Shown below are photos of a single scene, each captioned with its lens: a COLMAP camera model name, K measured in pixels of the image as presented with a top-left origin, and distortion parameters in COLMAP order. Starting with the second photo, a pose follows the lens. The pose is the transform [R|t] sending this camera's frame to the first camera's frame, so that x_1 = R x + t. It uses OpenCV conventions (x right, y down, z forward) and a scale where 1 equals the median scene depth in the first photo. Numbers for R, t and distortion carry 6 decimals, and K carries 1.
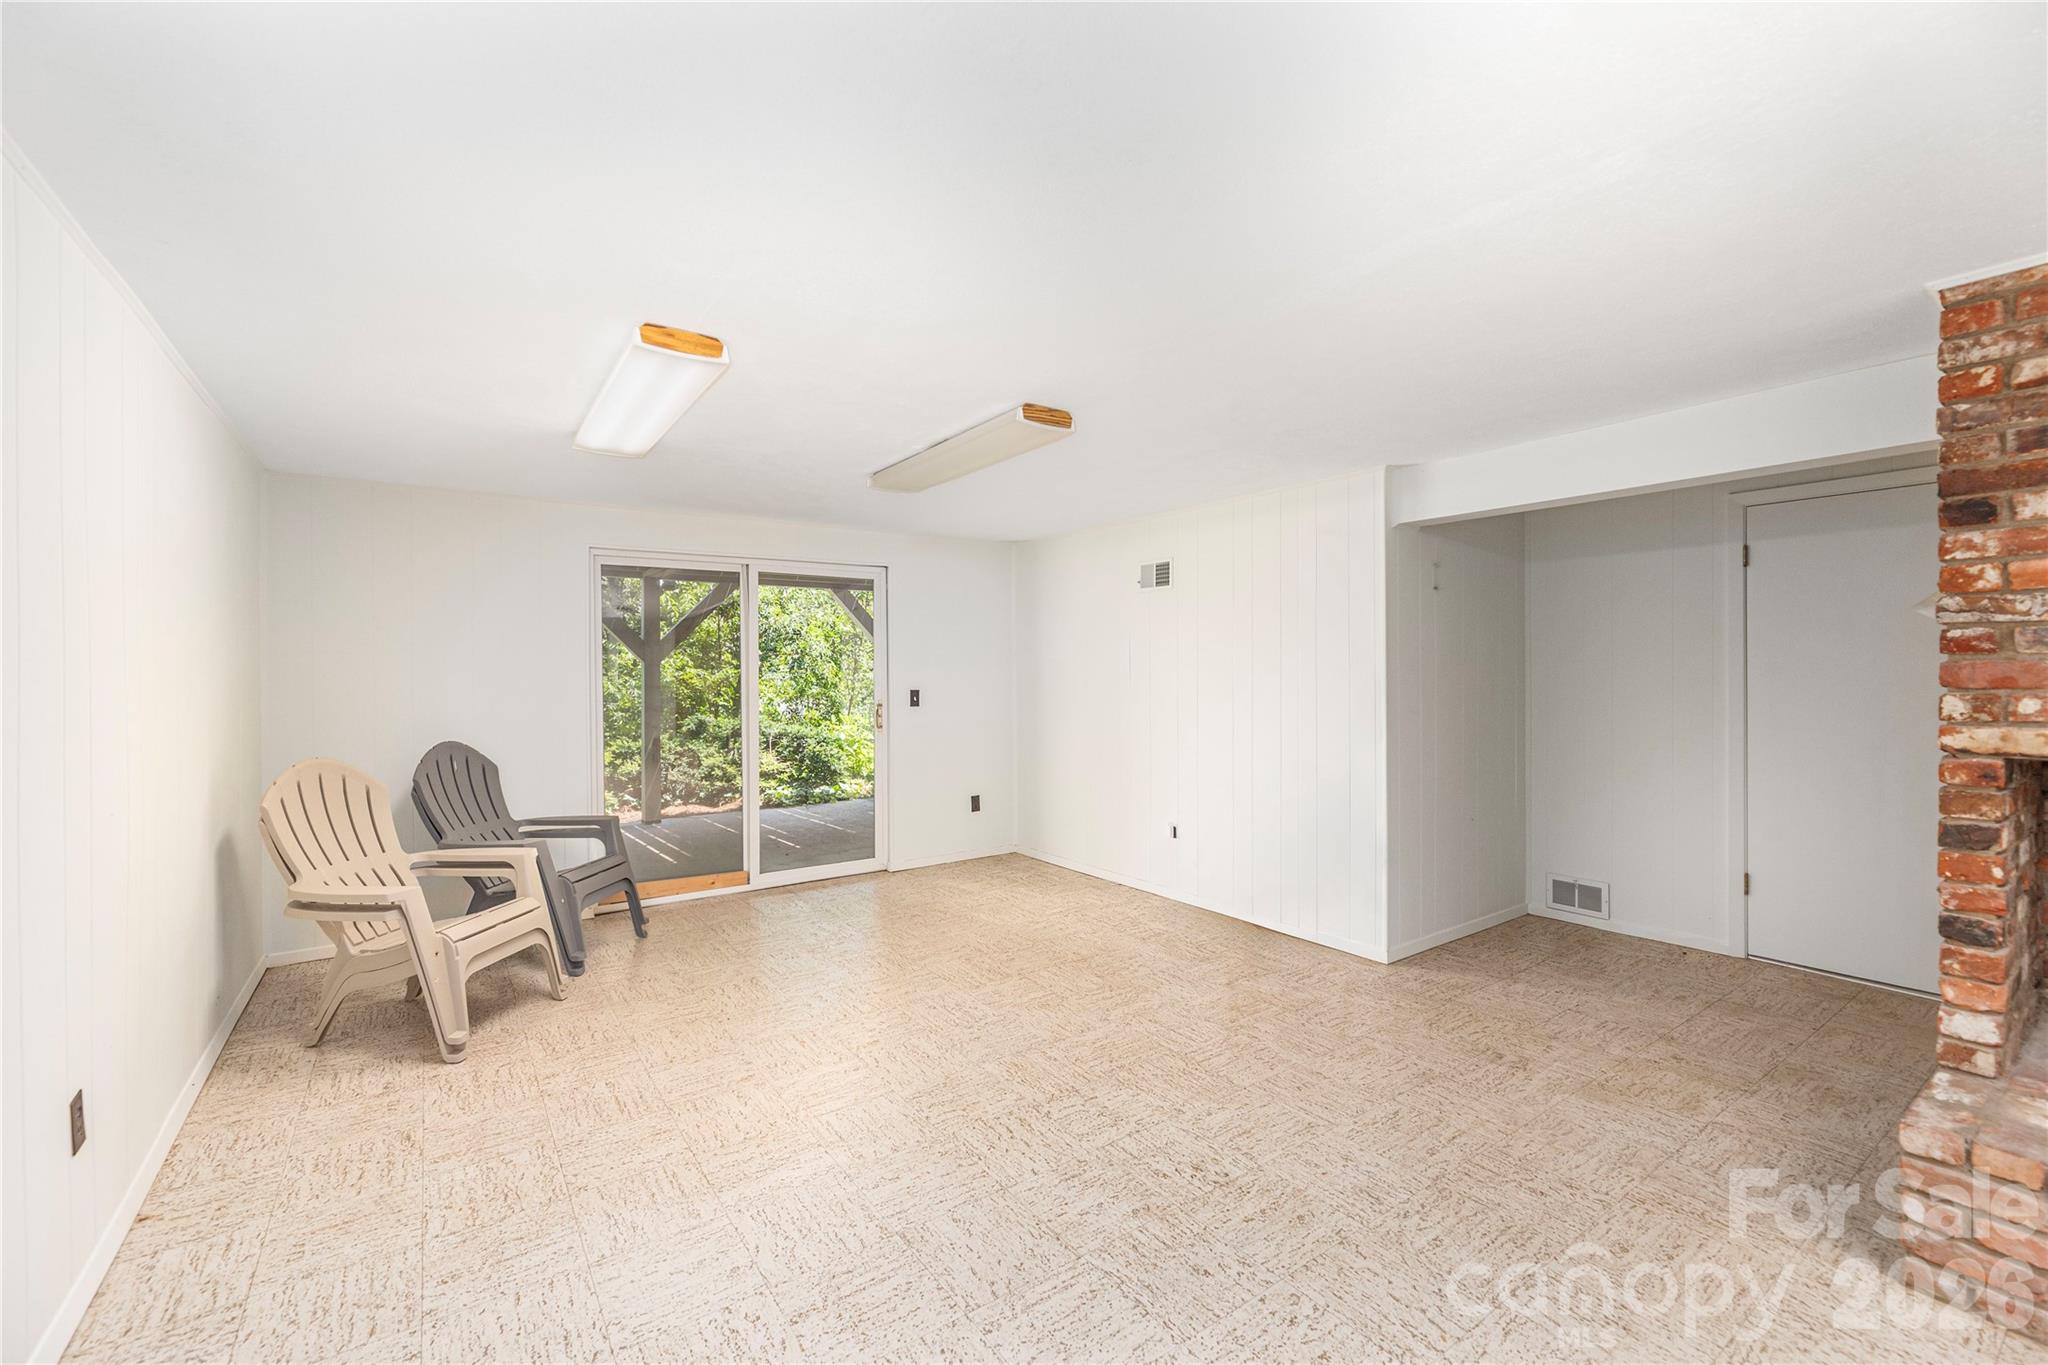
lens RADIAL K [[843.4, 0, 1015.2], [0, 843.4, 676.6], [0, 0, 1]] dist [0.001971, -0.000175]
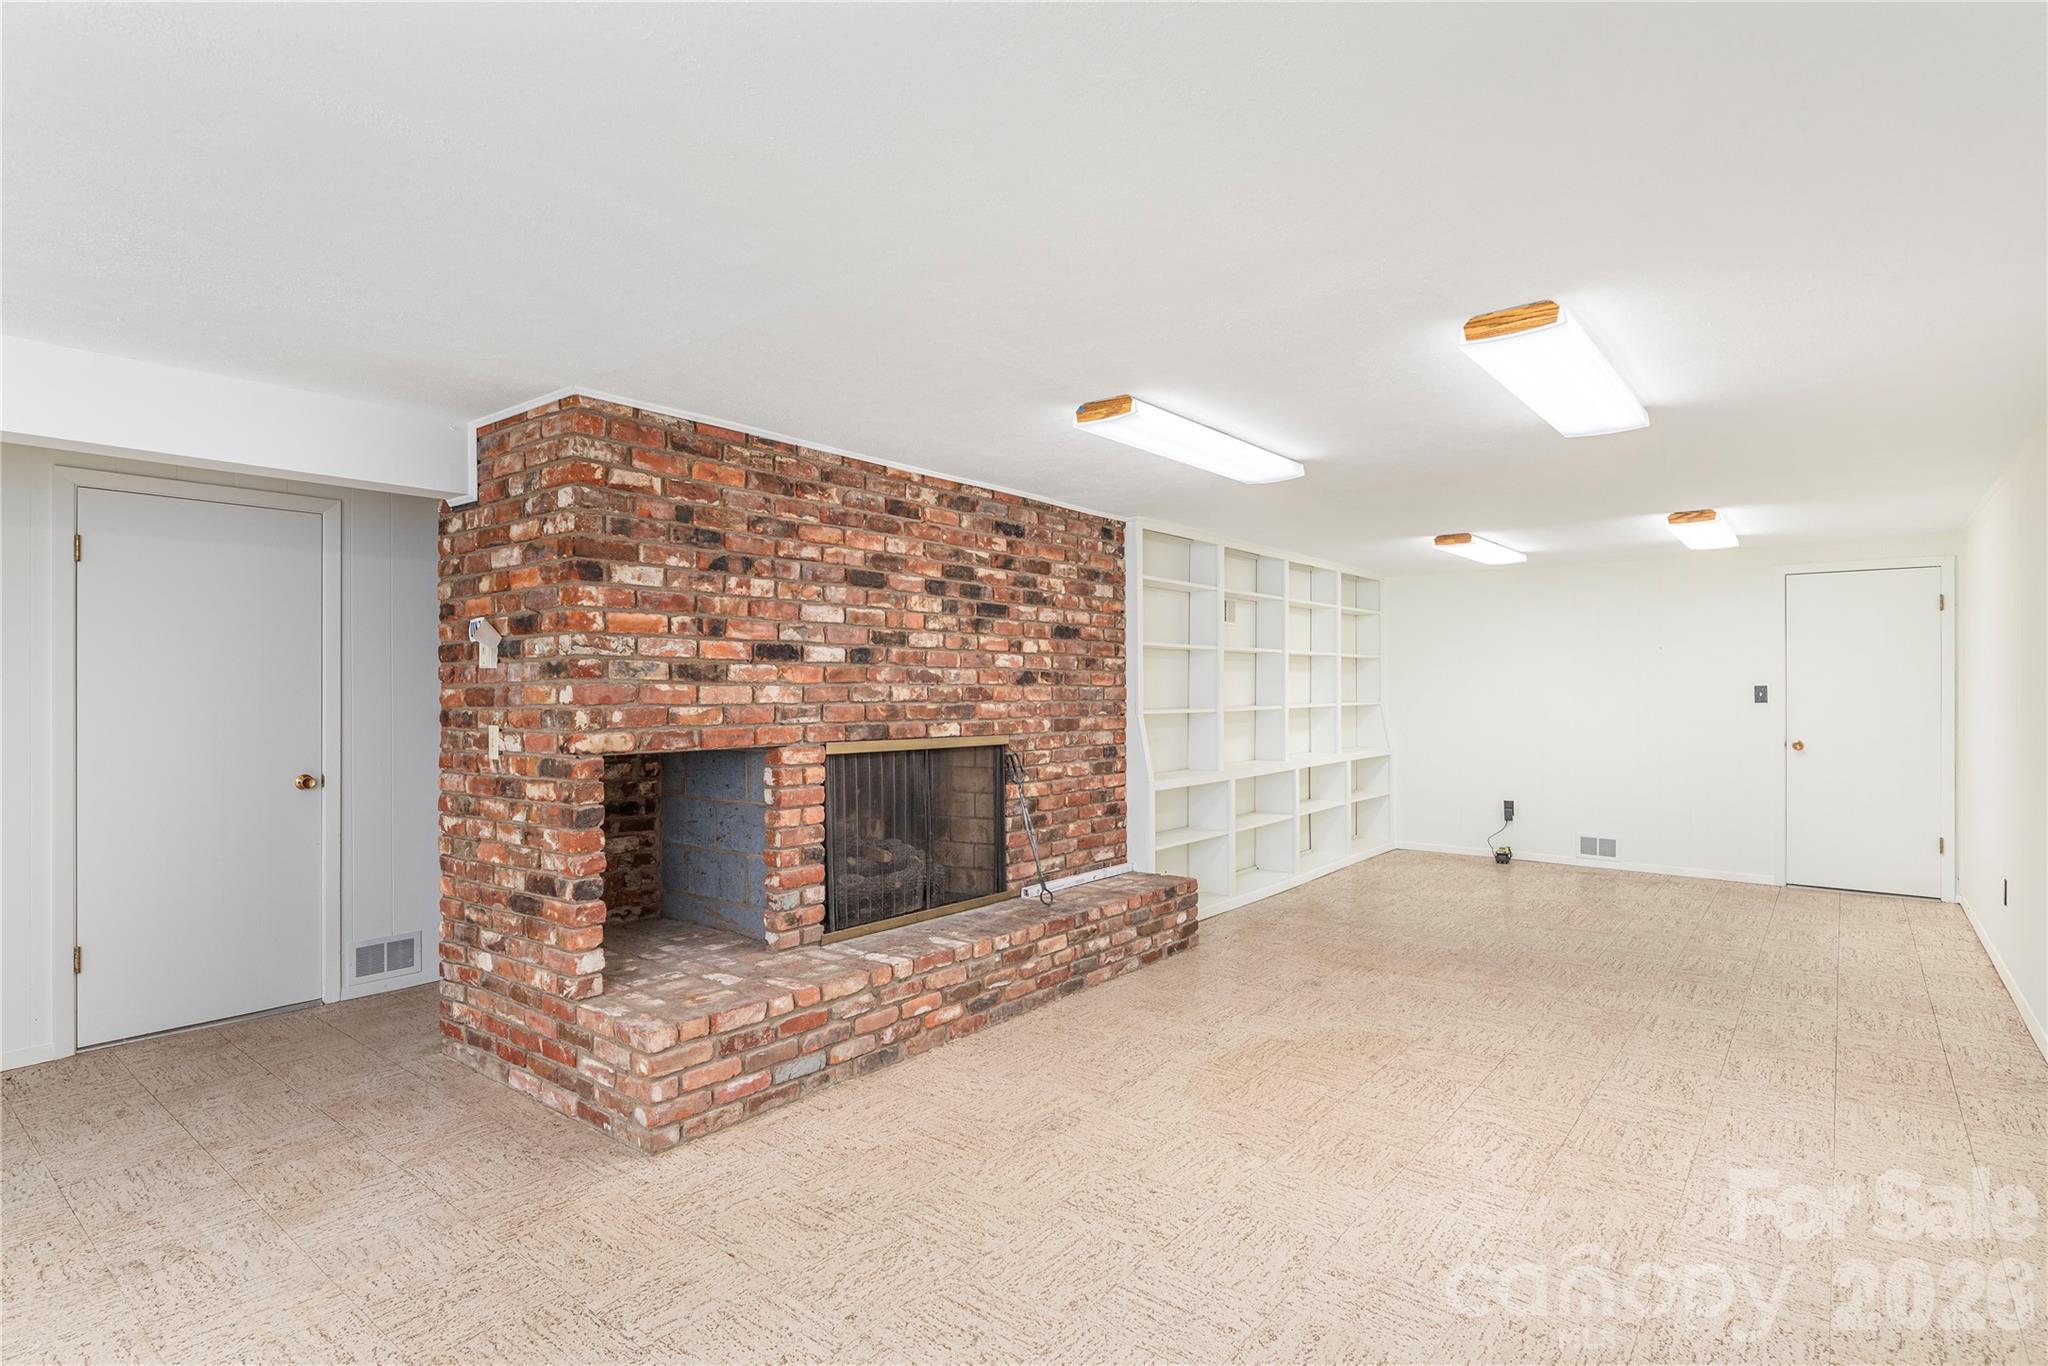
lens RADIAL K [[1024.6, 0, 1017.6], [0, 1024.6, 685.2], [0, 0, 1]] dist [-0.002570, -0.000257]
pose [[-0.265883, 0.005343, 0.963991, -0.586027], [0.008545, 0.999958, -0.003186, -0.006020], [-0.963968, 0.007391, -0.265917, 0.783289]]
